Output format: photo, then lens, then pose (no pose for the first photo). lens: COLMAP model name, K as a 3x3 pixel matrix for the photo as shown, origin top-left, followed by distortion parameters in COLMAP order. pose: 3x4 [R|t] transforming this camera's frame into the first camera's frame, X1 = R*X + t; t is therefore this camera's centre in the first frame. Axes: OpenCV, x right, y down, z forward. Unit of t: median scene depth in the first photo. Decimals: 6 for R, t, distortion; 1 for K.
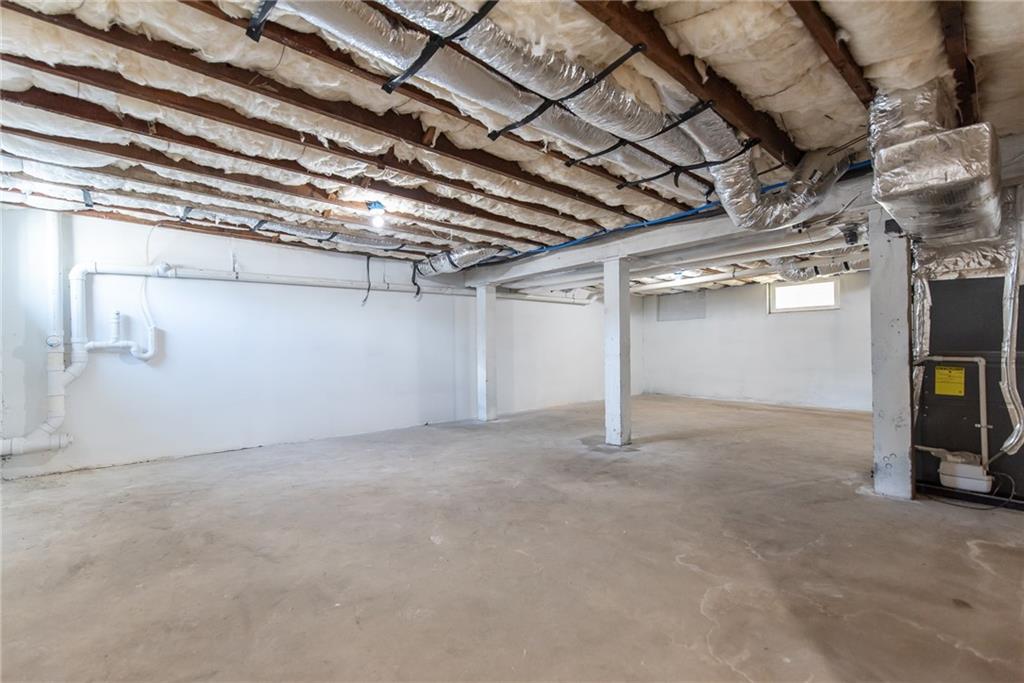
lens RADIAL K [[442.7, 0, 510.8], [0, 442.7, 345.6], [0, 0, 1]] dist [0.004284, -0.000030]
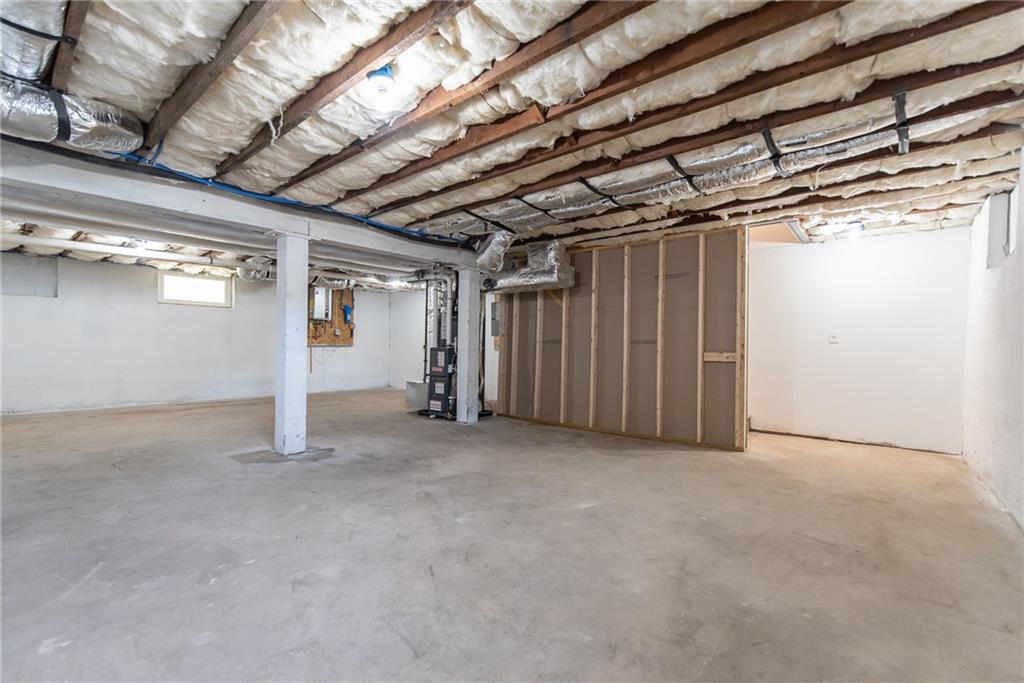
lens RADIAL K [[442.7, 0, 509.7], [0, 442.7, 345.7], [0, 0, 1]] dist [0.004284, -0.000030]
pose [[-0.144830, 0.010912, 0.989396, -0.969885], [-0.019769, 0.999708, -0.013920, 0.027644], [-0.989259, -0.021576, -0.144572, 1.029580]]
